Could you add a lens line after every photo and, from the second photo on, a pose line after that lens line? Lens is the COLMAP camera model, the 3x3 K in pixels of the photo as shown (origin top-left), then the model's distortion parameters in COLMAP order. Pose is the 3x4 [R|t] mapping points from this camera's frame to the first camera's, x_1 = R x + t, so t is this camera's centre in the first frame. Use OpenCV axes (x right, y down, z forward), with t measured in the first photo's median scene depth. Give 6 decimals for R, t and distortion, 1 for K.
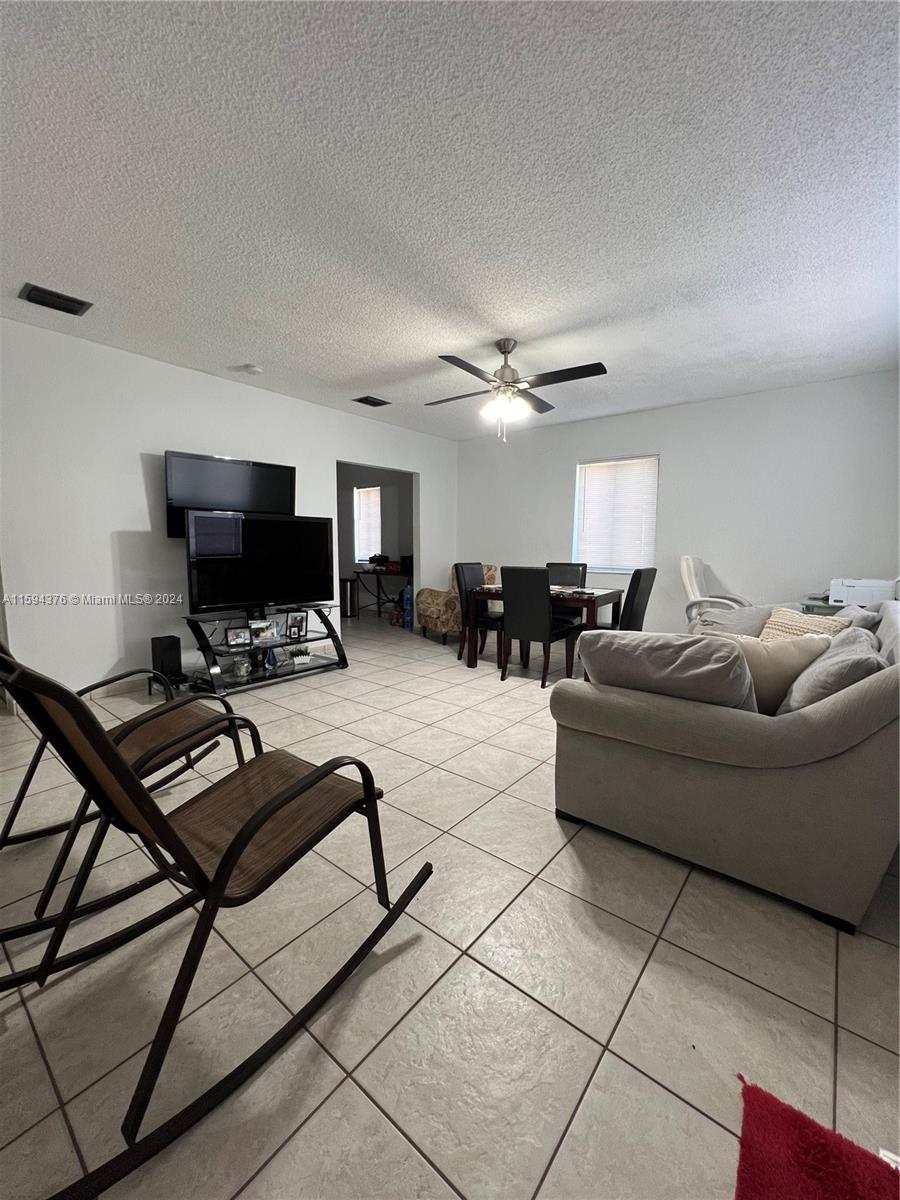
lens RADIAL K [[479.5, 0, 452.3], [0, 479.5, 596.2], [0, 0, 1]] dist [-0.011439, 0.000046]
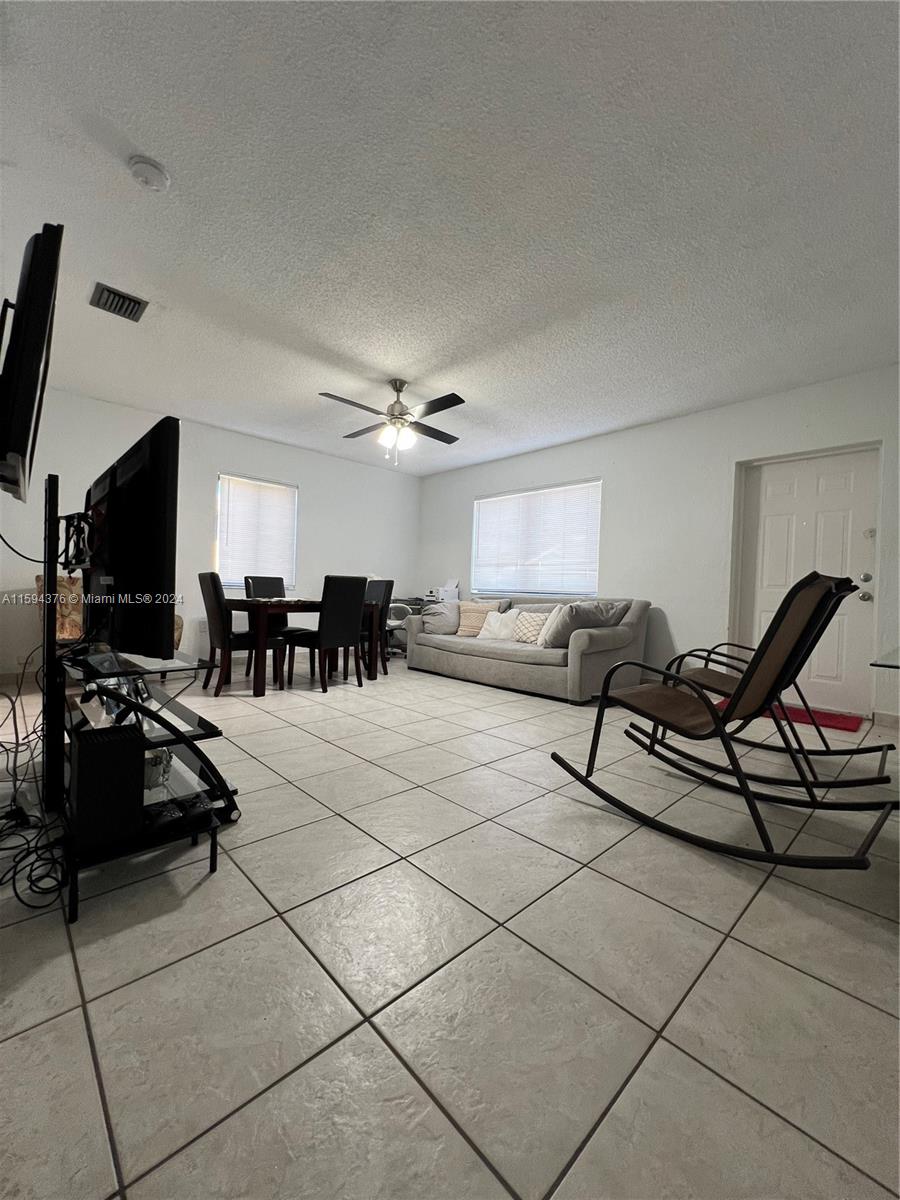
lens RADIAL K [[479.5, 0, 452.7], [0, 479.5, 601.2], [0, 0, 1]] dist [-0.011439, 0.000046]
pose [[0.124772, -0.018103, 0.992020, -0.839389], [0.076346, 0.997044, 0.008592, 0.001350], [-0.989244, 0.074665, 0.125786, 0.614863]]
